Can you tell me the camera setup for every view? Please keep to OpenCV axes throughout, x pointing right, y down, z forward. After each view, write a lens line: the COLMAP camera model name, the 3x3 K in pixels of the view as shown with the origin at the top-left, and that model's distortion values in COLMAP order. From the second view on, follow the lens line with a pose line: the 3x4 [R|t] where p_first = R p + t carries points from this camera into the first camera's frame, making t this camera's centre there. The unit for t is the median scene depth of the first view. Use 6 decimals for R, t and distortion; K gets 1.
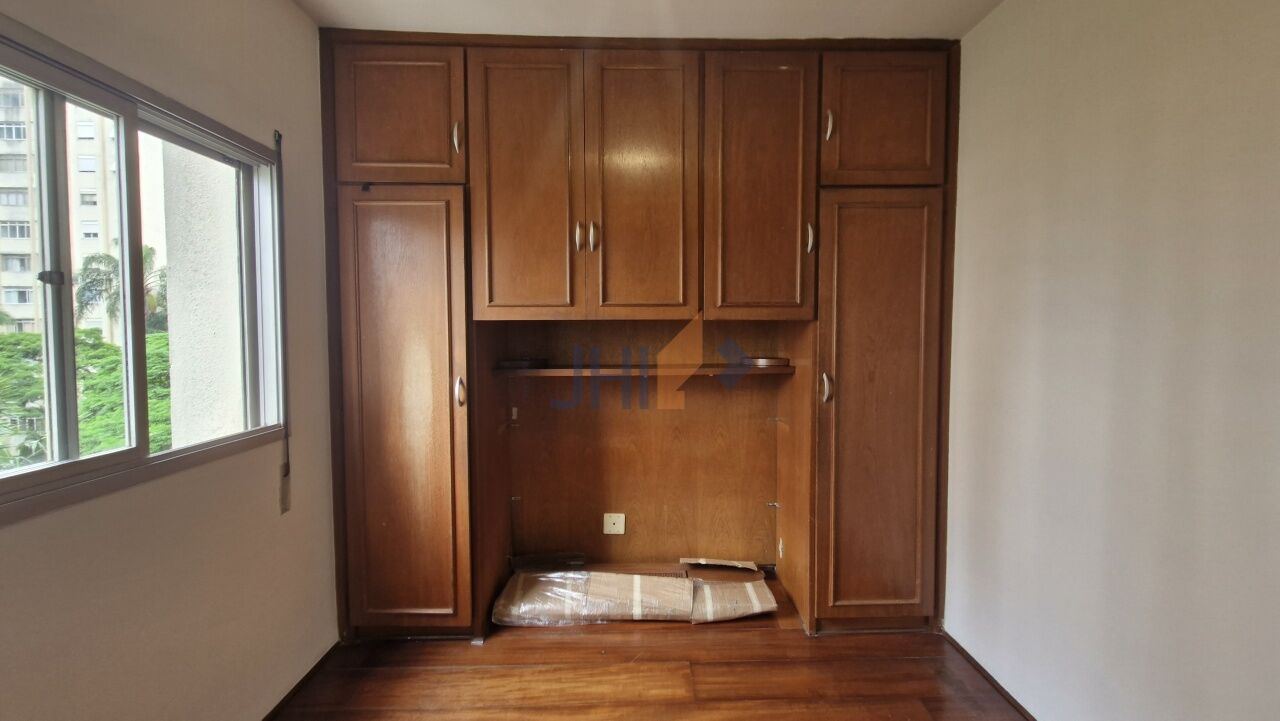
lens RADIAL K [[506.2, 0, 642.4], [0, 506.2, 353.5], [0, 0, 1]] dist [0.002145, -0.000270]
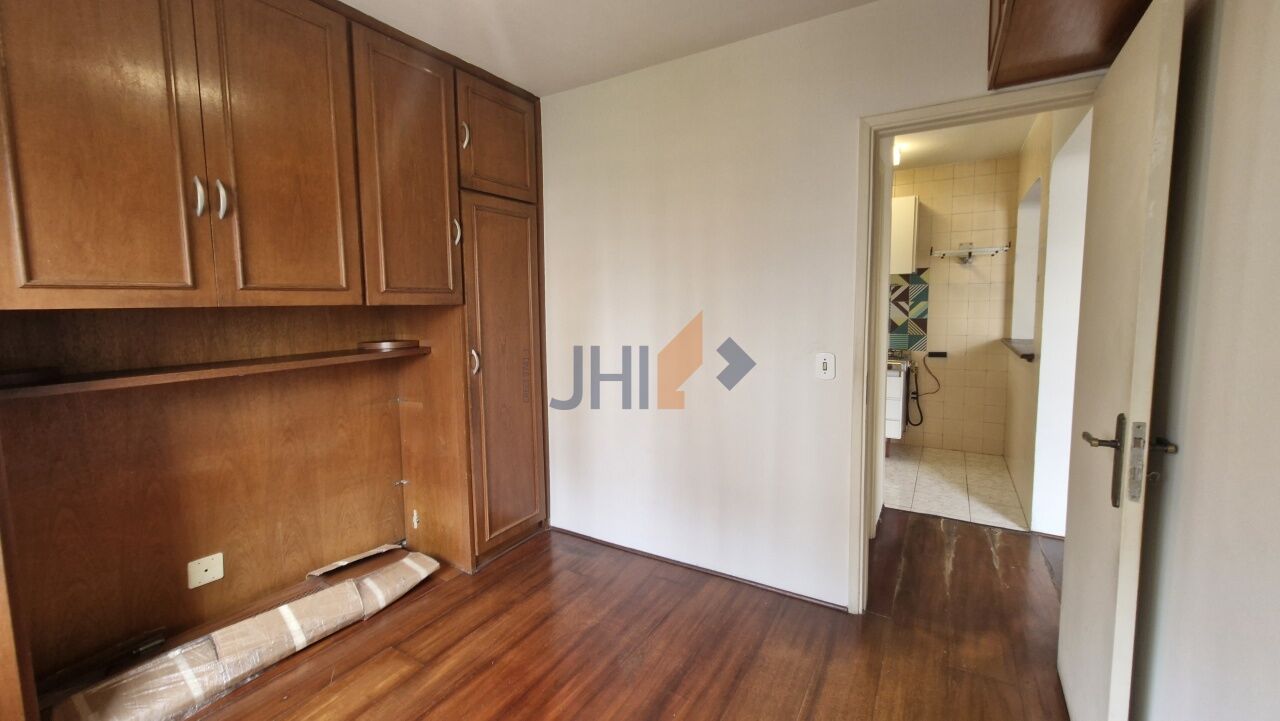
lens RADIAL K [[506.2, 0, 645.0], [0, 506.2, 353.7], [0, 0, 1]] dist [0.002145, -0.000270]
pose [[0.535294, -0.090208, 0.839835, -0.401788], [0.052895, 0.995909, 0.073258, -0.016258], [-0.843008, 0.005209, 0.537876, 0.028537]]
